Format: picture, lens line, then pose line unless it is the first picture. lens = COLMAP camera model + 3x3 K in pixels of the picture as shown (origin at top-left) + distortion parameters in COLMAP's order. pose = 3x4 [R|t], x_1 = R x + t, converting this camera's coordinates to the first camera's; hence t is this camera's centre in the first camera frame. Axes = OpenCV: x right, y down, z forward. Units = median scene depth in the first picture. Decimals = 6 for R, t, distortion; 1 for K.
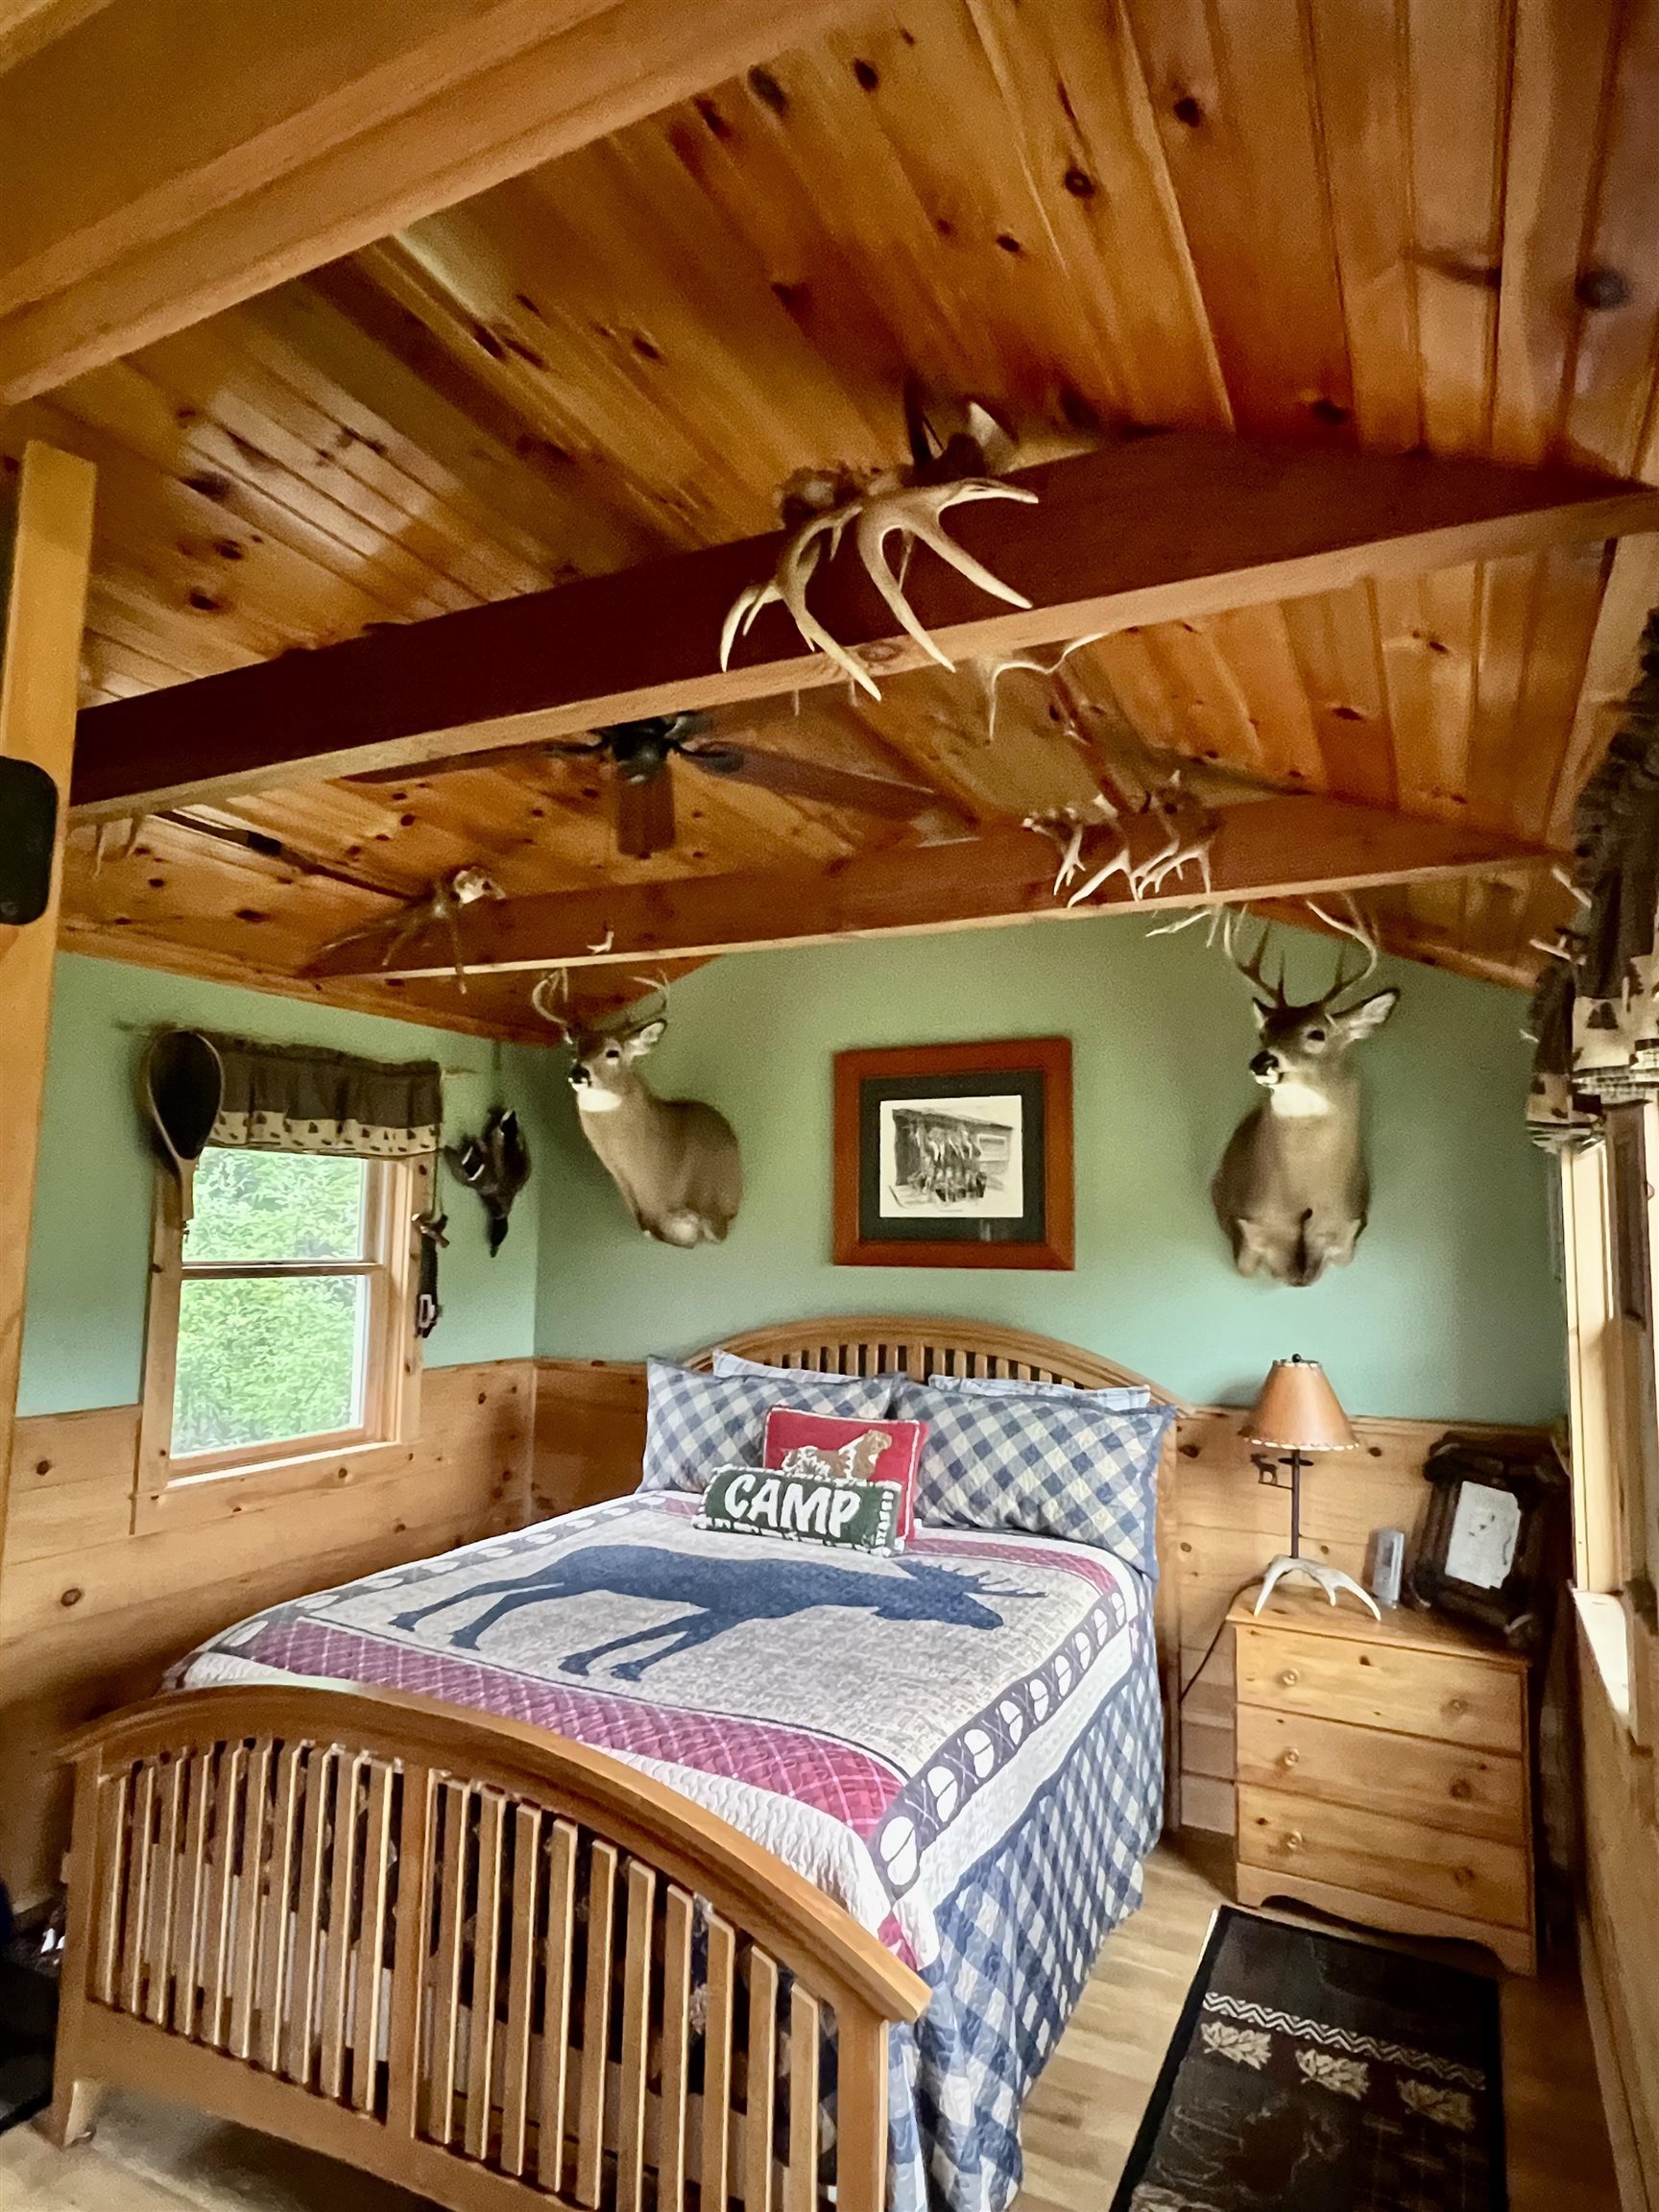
lens RADIAL K [[1265.2, 0, 830.1], [0, 1265.2, 1100.4], [0, 0, 1]] dist [0.003170, -0.002724]
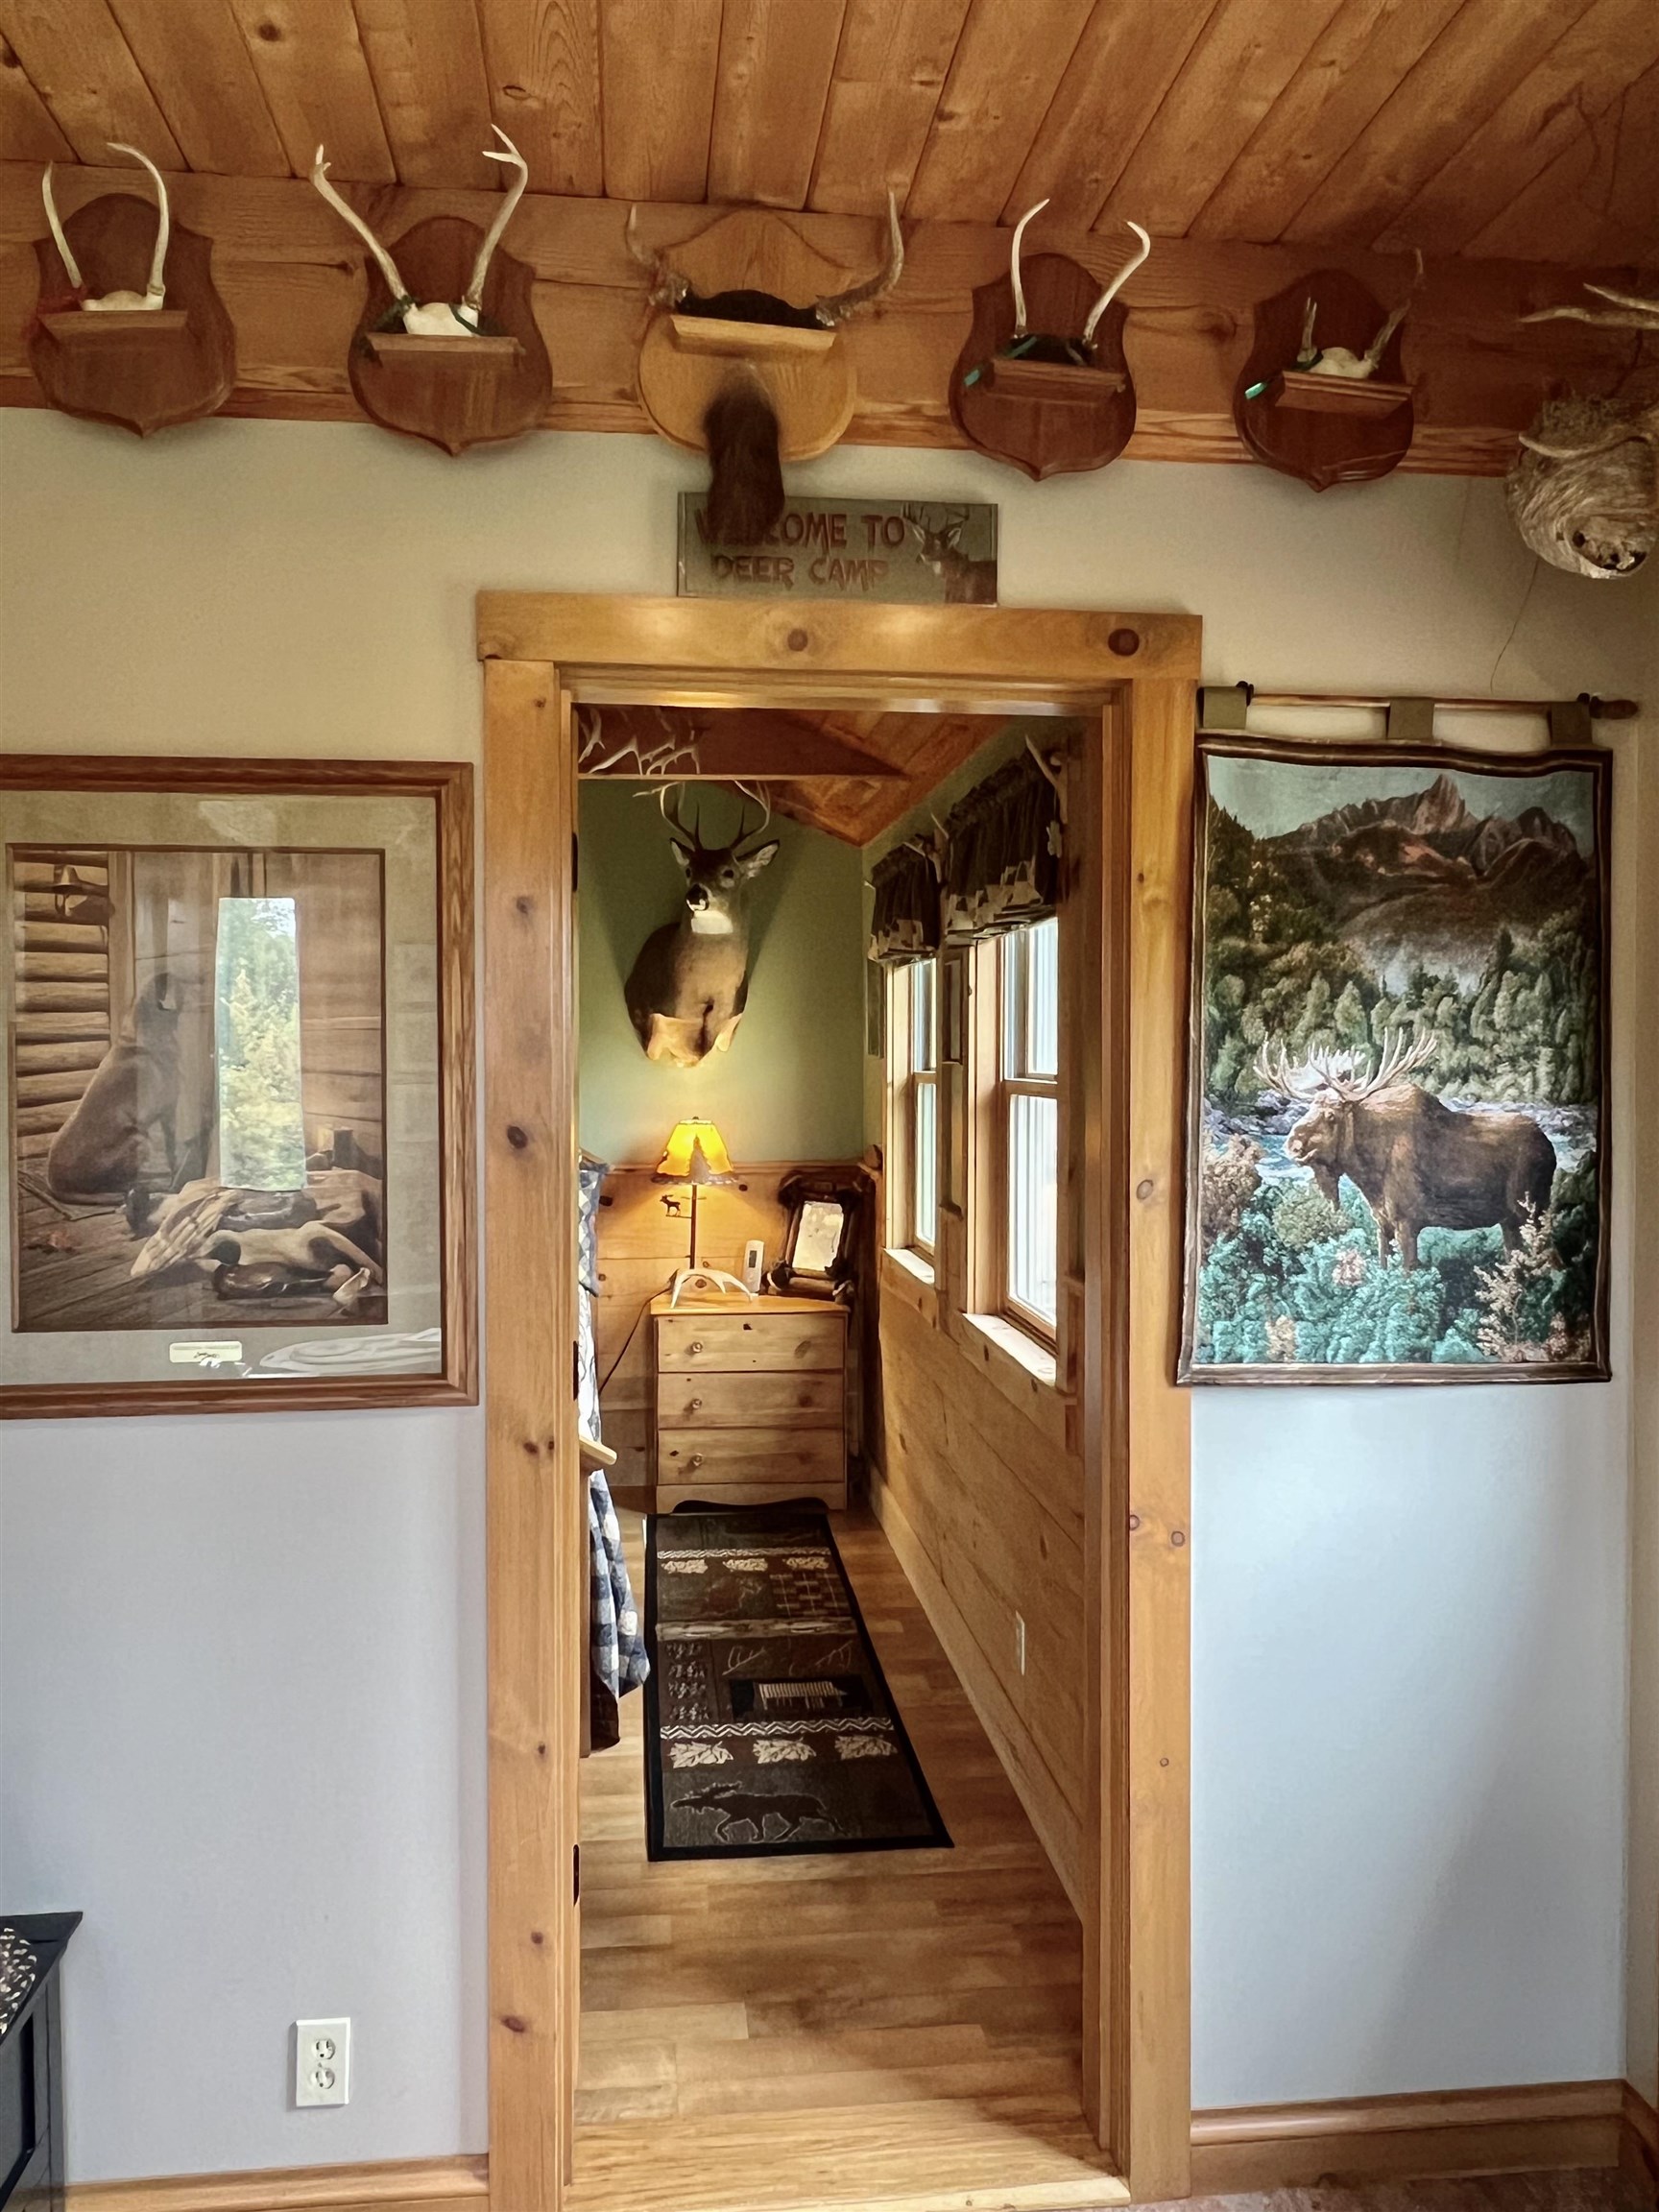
lens RADIAL K [[1603.3, 0, 825.2], [0, 1603.3, 1100.2], [0, 0, 1]] dist [0.003168, -0.008045]
pose [[0.843735, -0.036993, 0.535484, -0.446363], [-0.036836, 0.991280, 0.126521, -0.033283], [-0.535495, -0.126476, 0.835015, -0.496329]]
